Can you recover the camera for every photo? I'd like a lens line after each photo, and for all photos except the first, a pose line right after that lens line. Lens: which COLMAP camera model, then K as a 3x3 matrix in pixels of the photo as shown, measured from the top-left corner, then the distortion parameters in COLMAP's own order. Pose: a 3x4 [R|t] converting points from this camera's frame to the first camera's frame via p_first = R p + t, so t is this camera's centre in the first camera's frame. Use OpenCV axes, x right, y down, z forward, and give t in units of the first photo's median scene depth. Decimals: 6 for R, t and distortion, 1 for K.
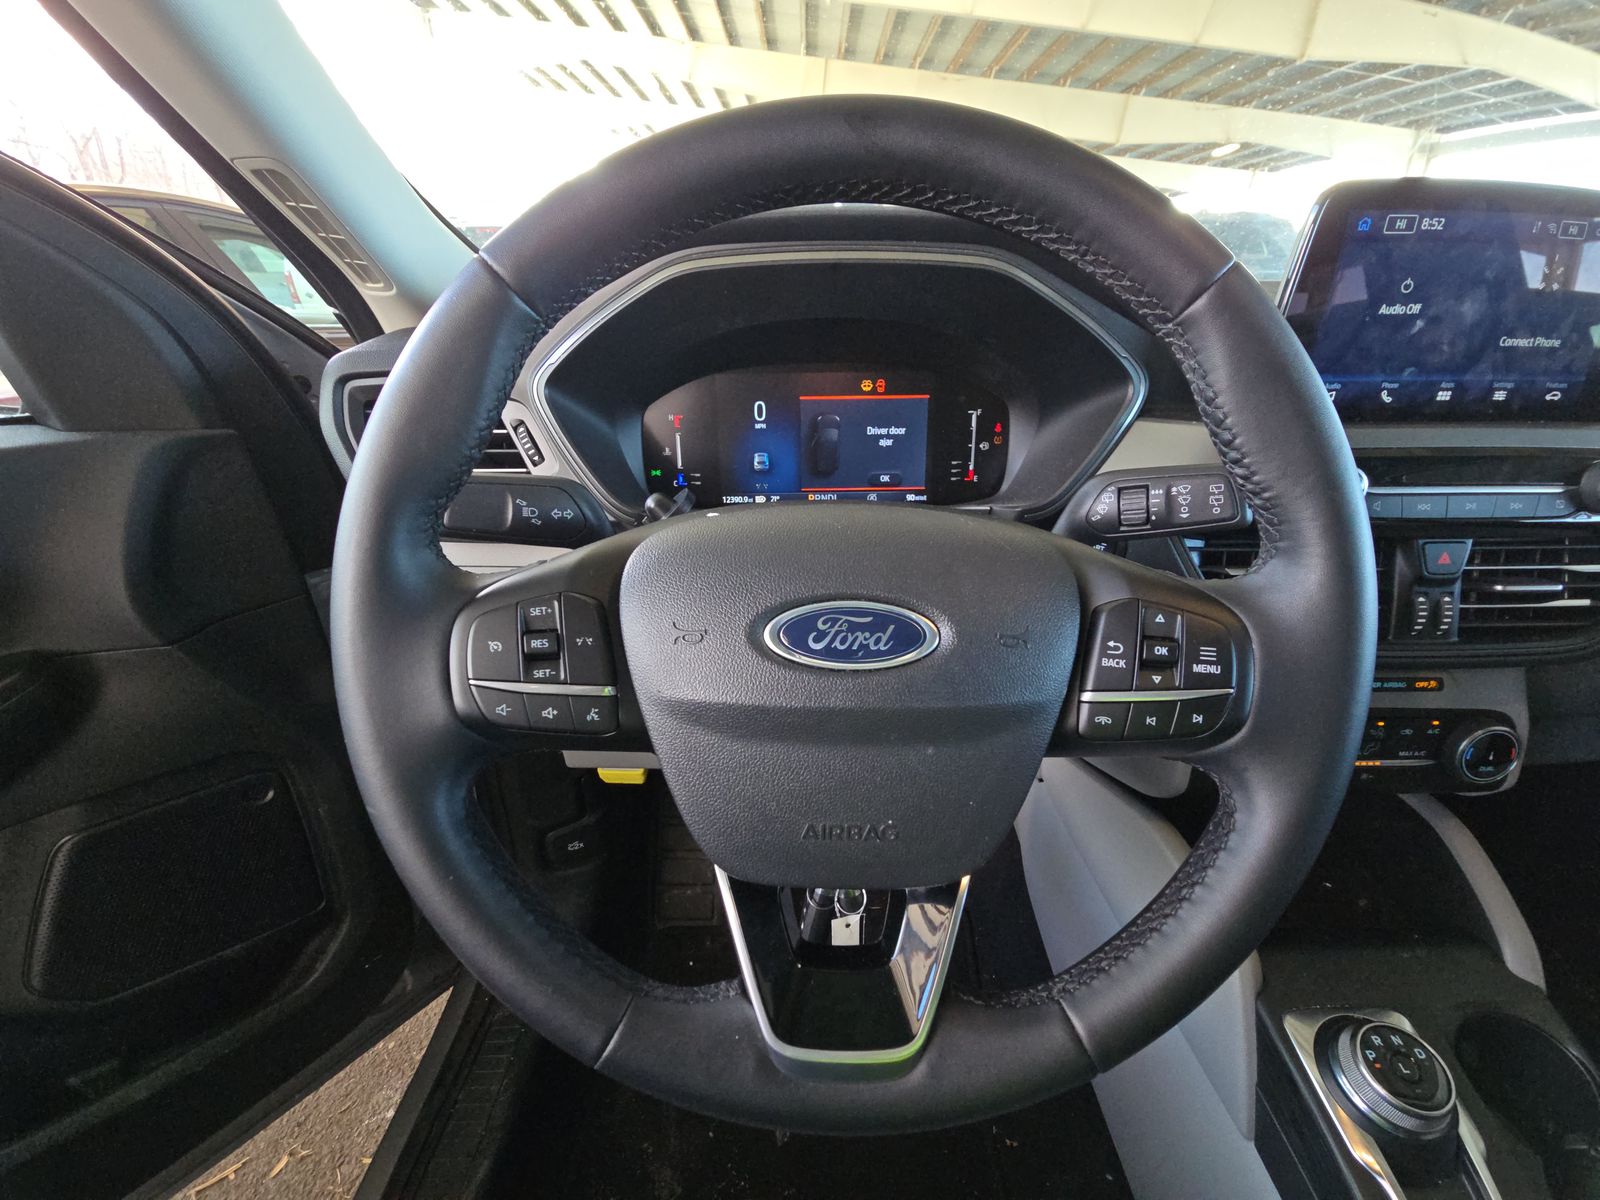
lens RADIAL K [[637.6, 0, 800.0], [0, 637.6, 600.0], [0, 0, 1]] dist [-0.001628, -0.014787]
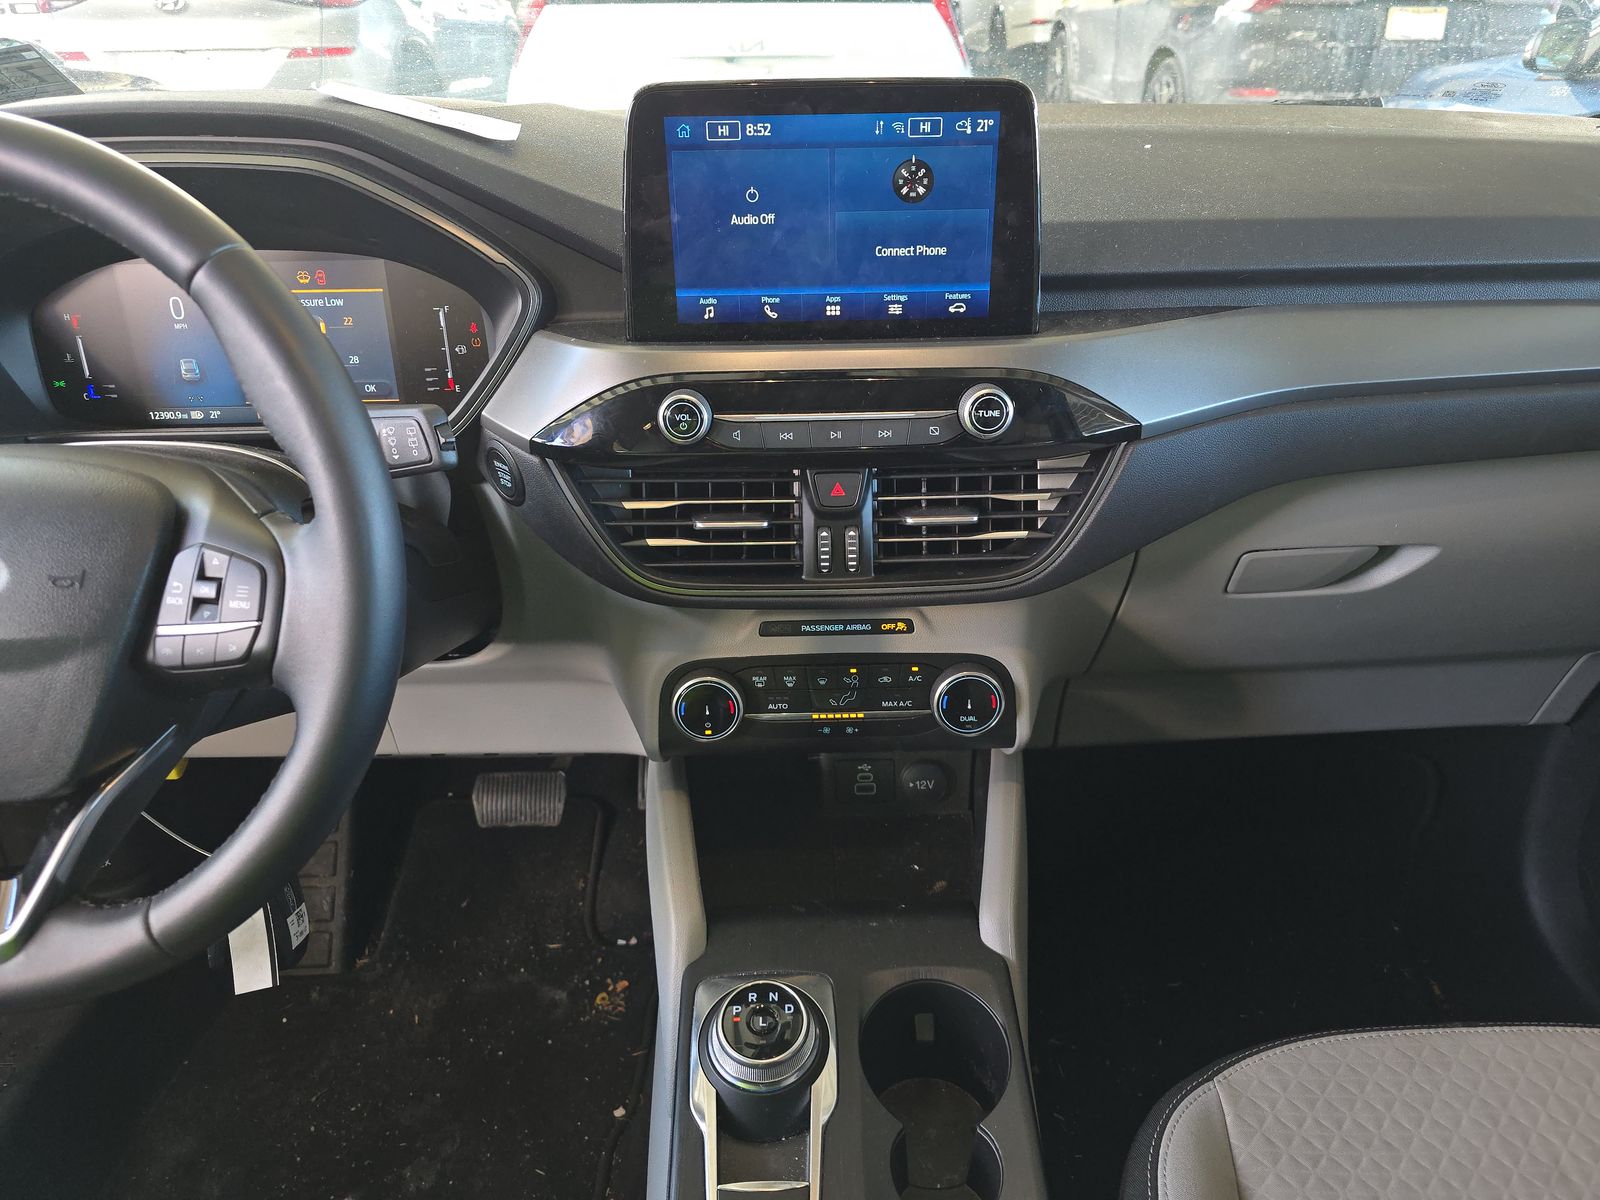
lens RADIAL K [[1037.0, 0, 800.0], [0, 1037.0, 600.0], [0, 0, 1]] dist [-0.027093, -0.000078]
pose [[0.996923, -0.016432, 0.076648, 0.721331], [0.010916, 0.997356, 0.071840, -0.011057], [-0.077626, -0.070783, 0.994467, -0.449859]]
